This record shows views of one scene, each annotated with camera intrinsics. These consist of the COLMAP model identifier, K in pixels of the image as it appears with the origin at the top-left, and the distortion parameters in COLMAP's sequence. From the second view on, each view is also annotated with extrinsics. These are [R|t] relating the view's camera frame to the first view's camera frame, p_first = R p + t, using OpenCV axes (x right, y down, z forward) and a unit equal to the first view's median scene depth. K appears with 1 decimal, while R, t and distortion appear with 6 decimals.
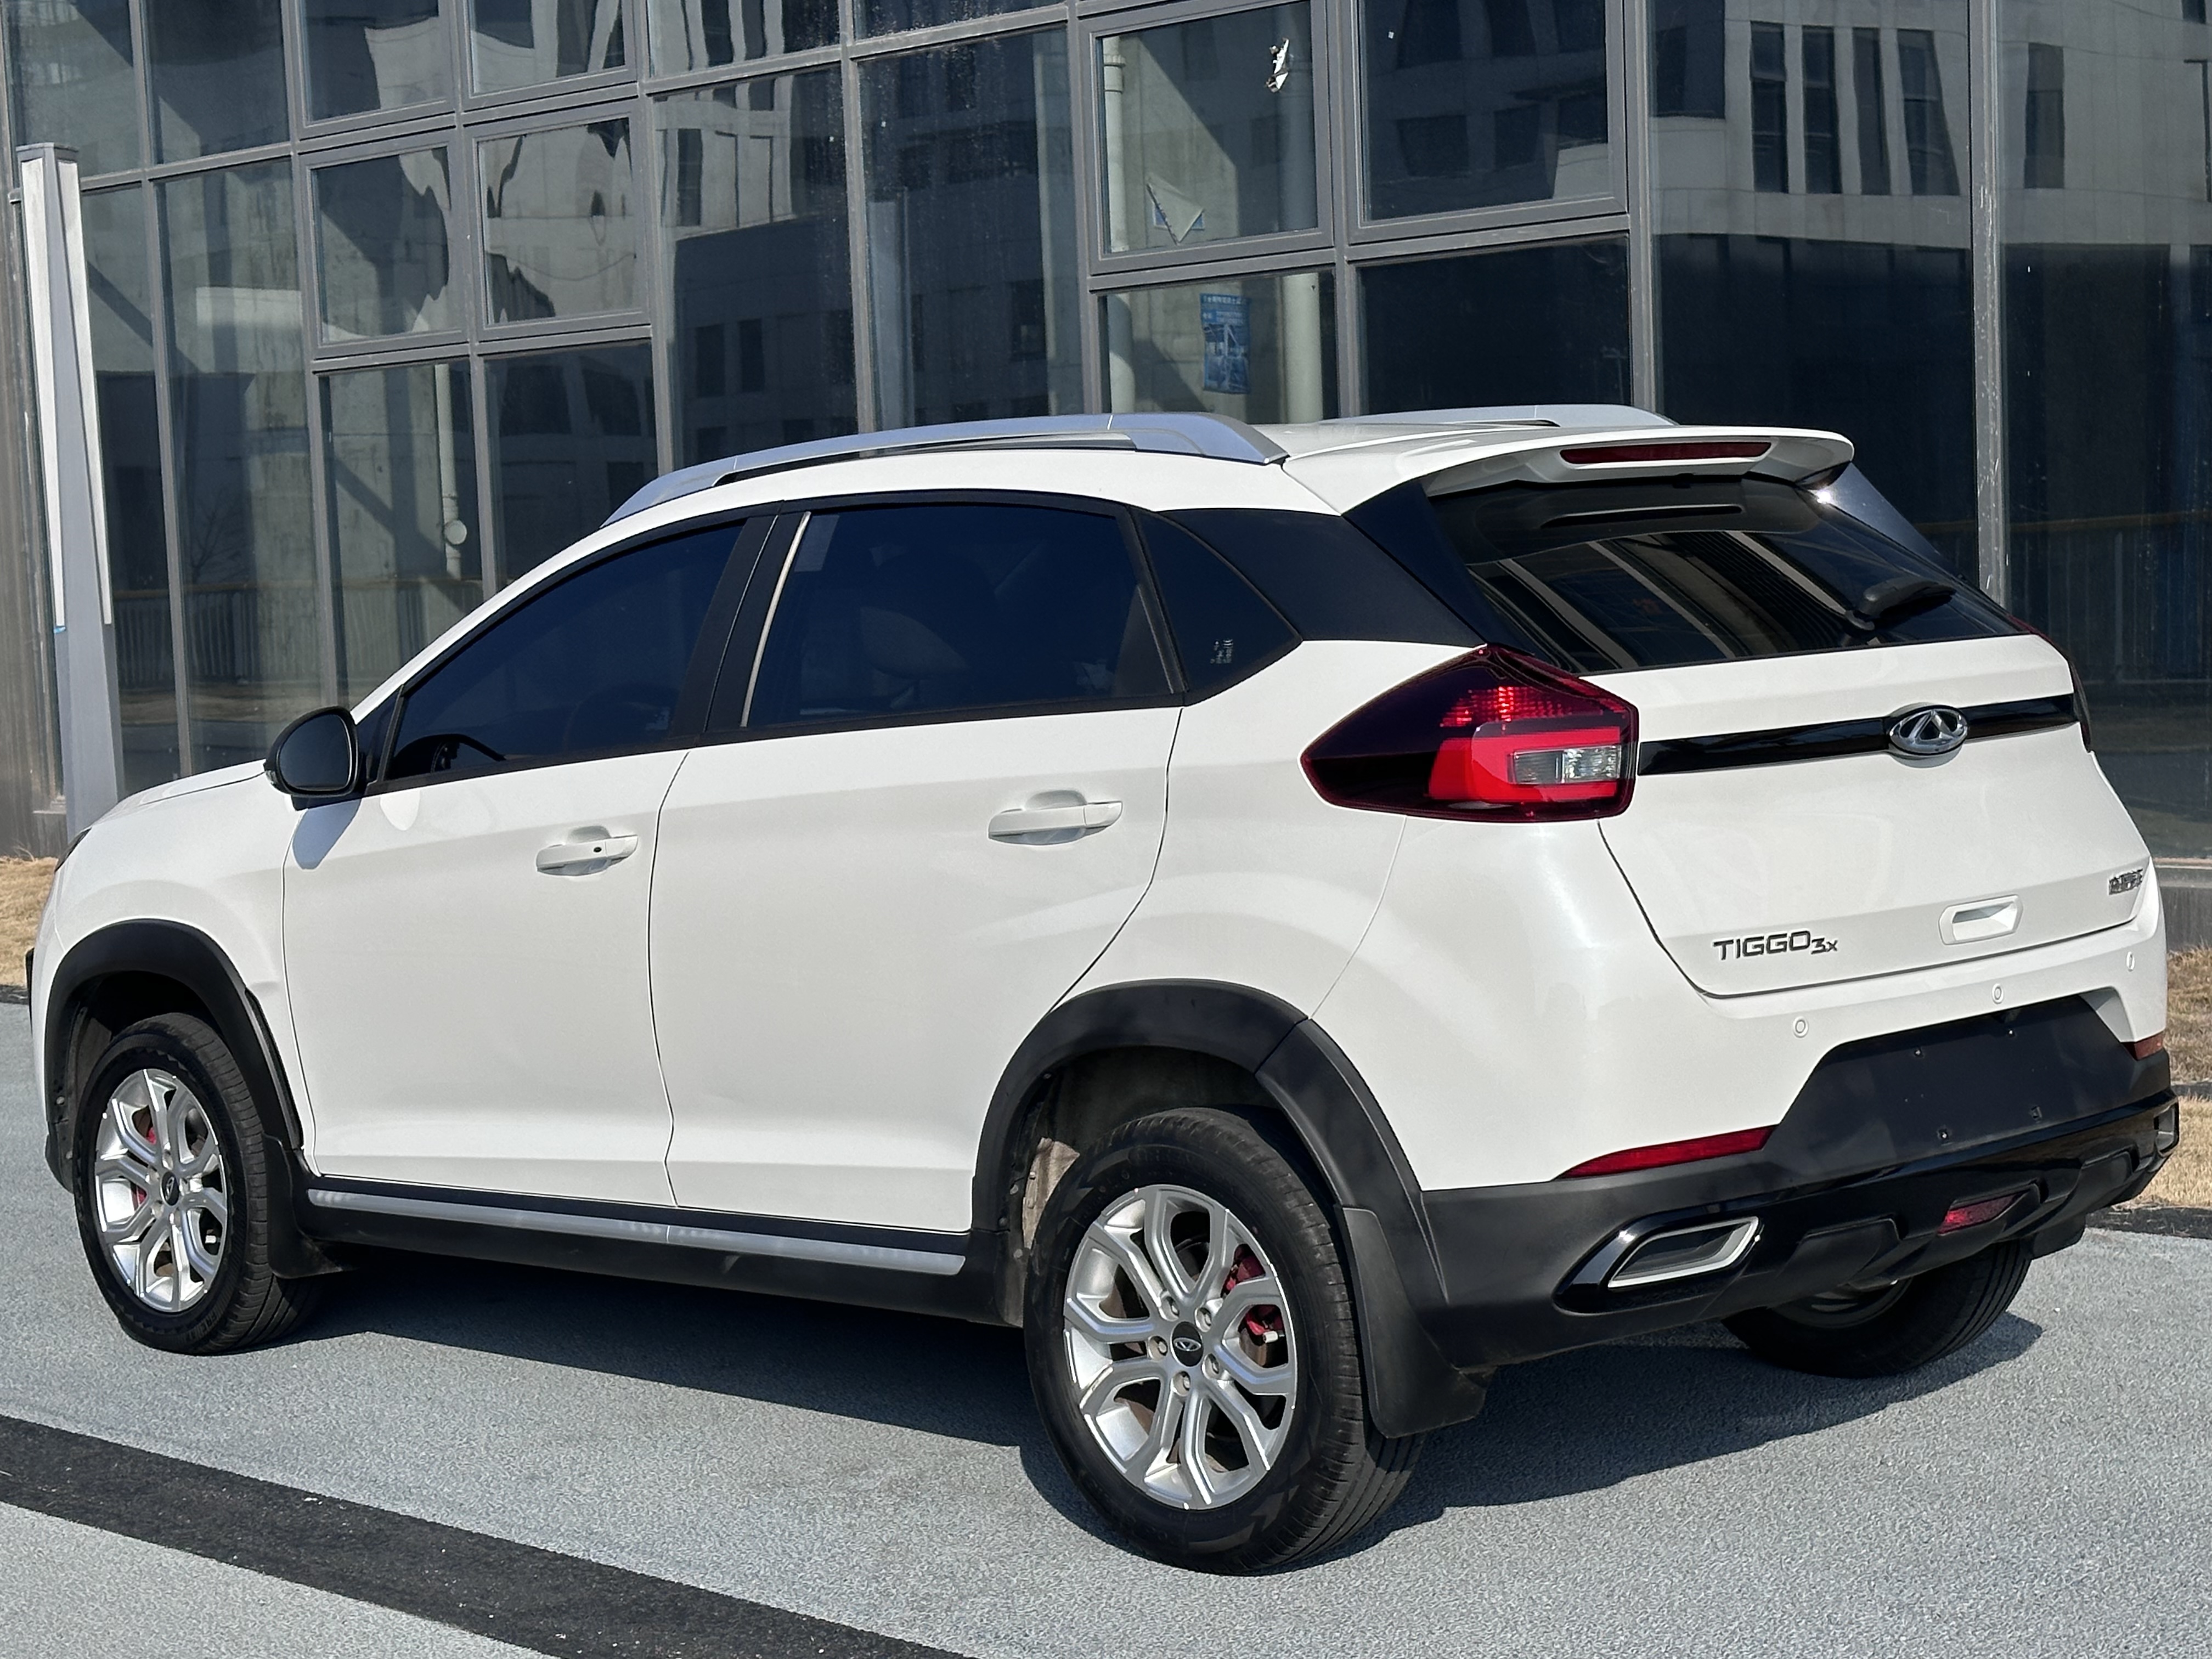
lens RADIAL K [[3993.1, 0, 1106.0], [0, 3993.1, 829.5], [0, 0, 1]] dist [0.021976, -0.070143]
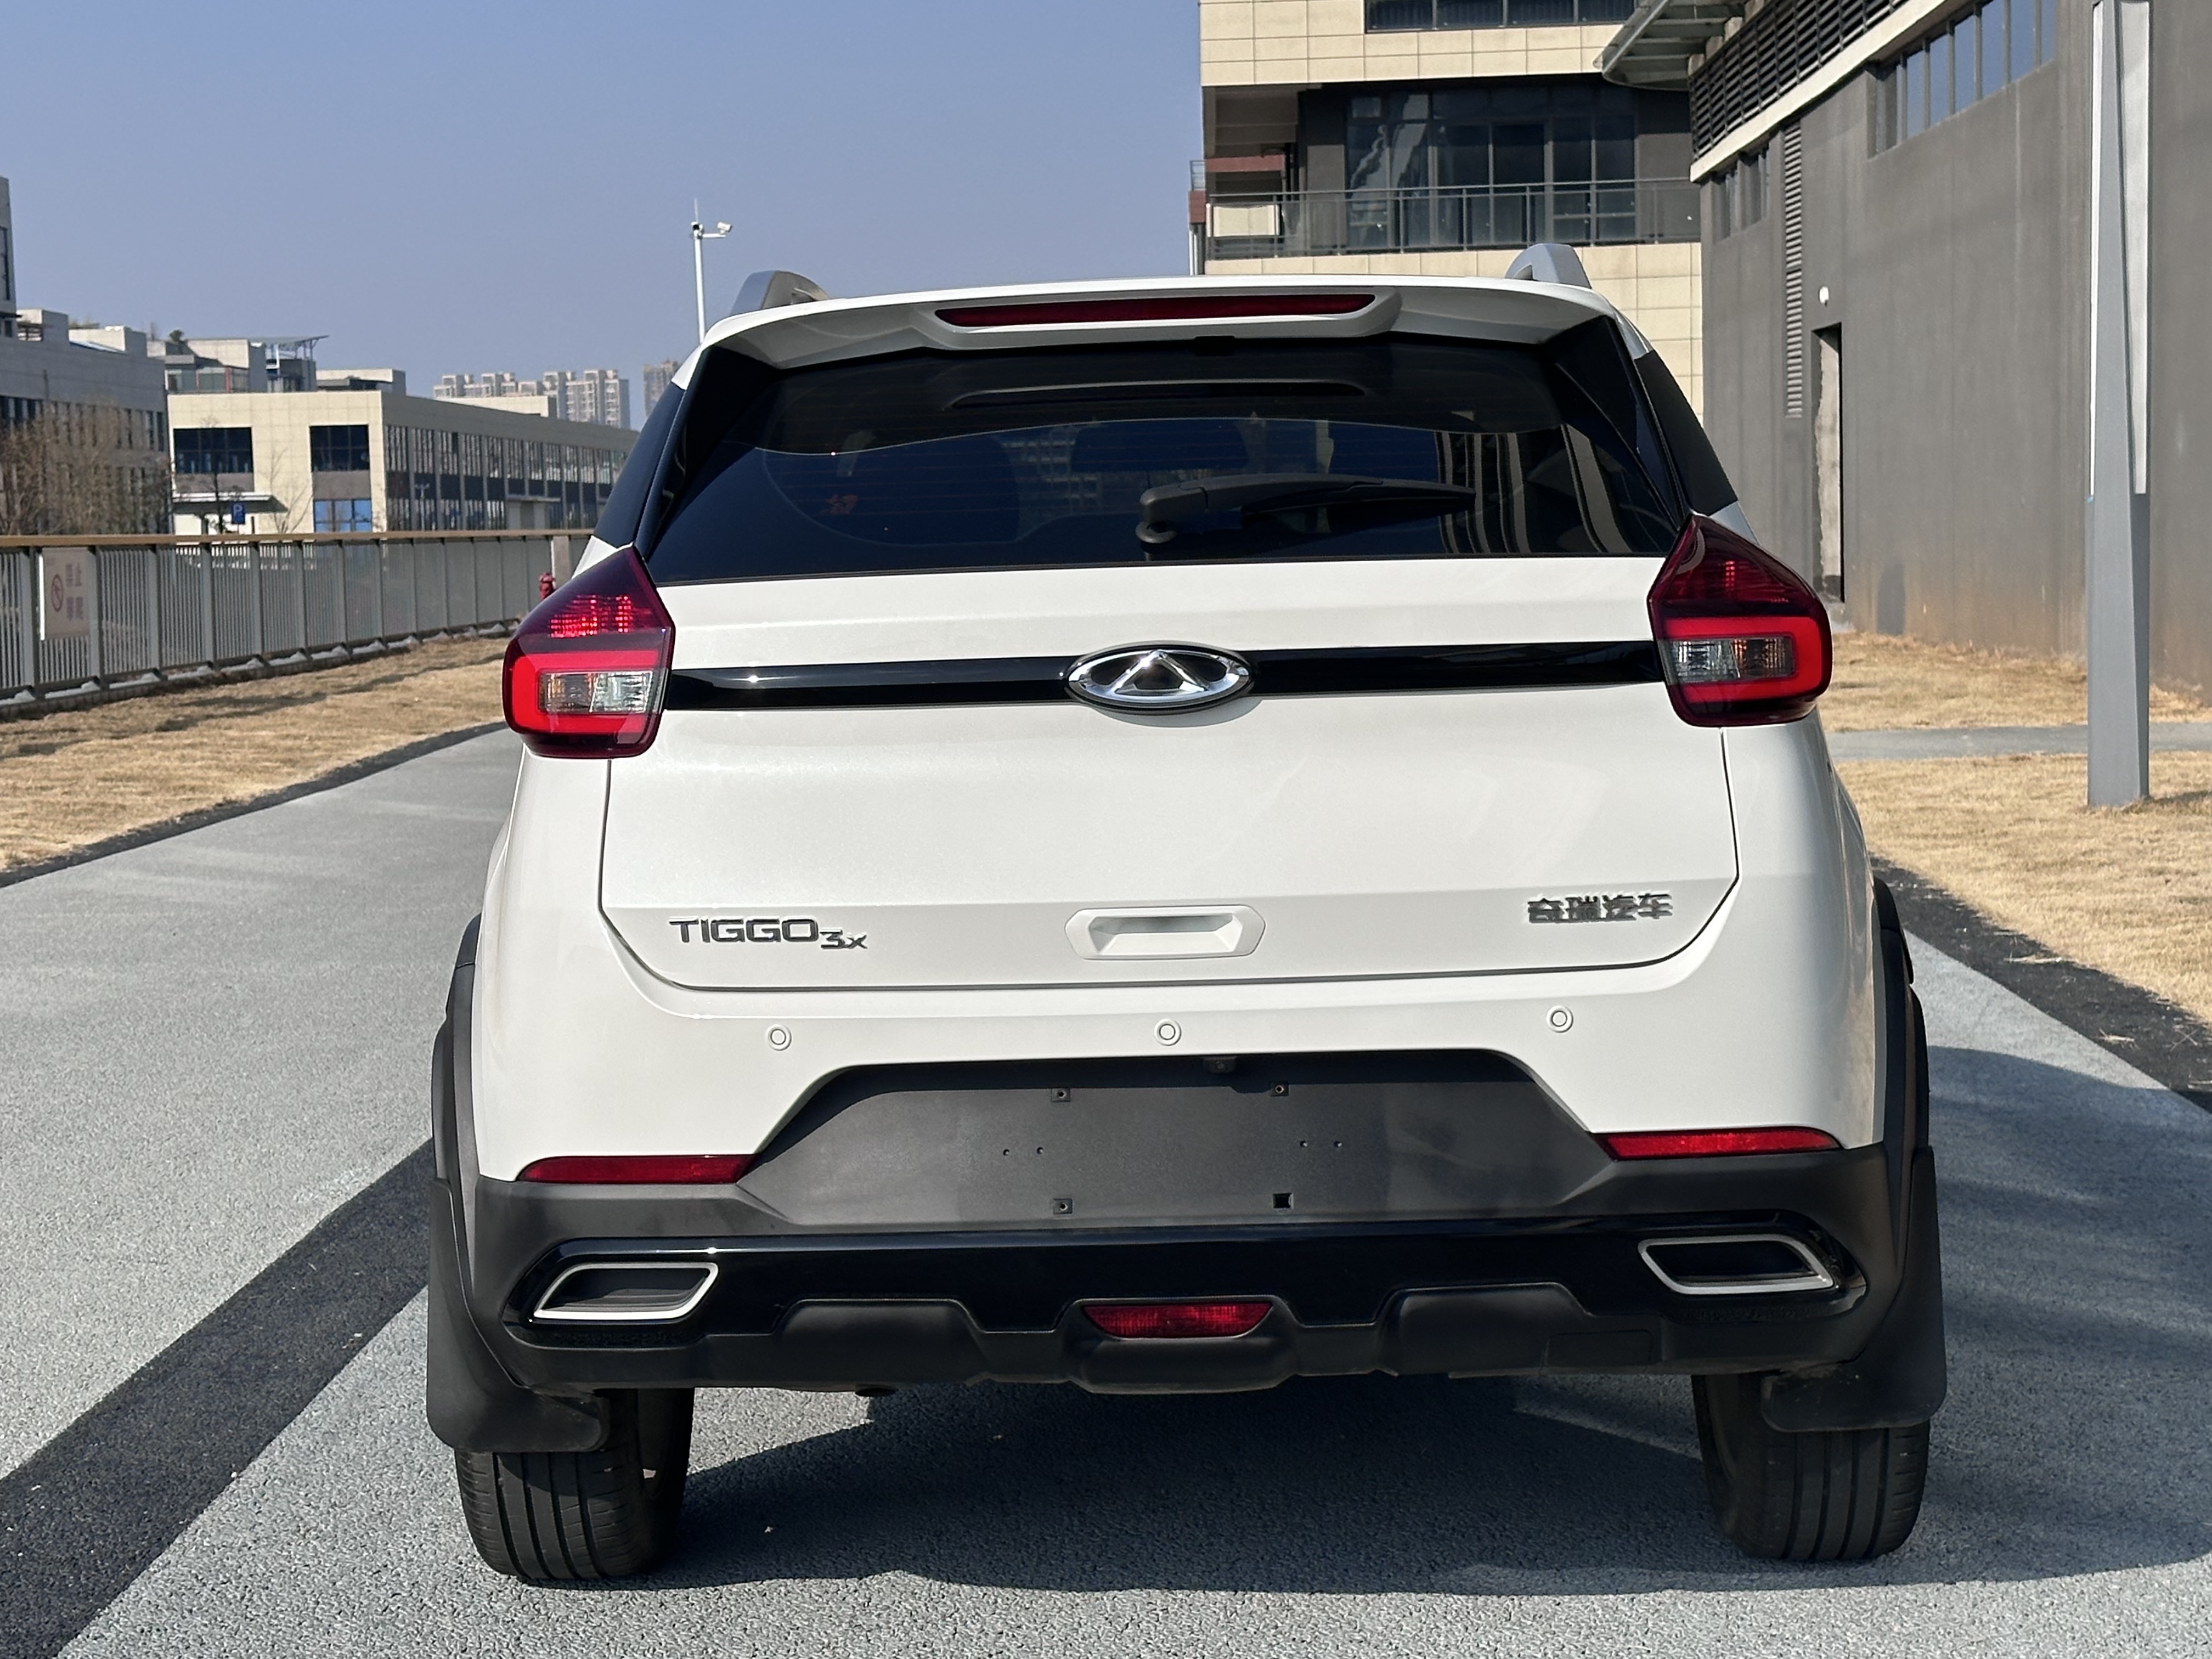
lens RADIAL K [[3993.1, 0, 1106.0], [0, 3993.1, 829.5], [0, 0, 1]] dist [0.021976, -0.070143]
pose [[0.696003, 0.078610, -0.713723, 0.419864], [-0.055869, 0.996904, 0.055318, -0.021128], [0.715862, 0.001373, 0.698240, 0.264994]]
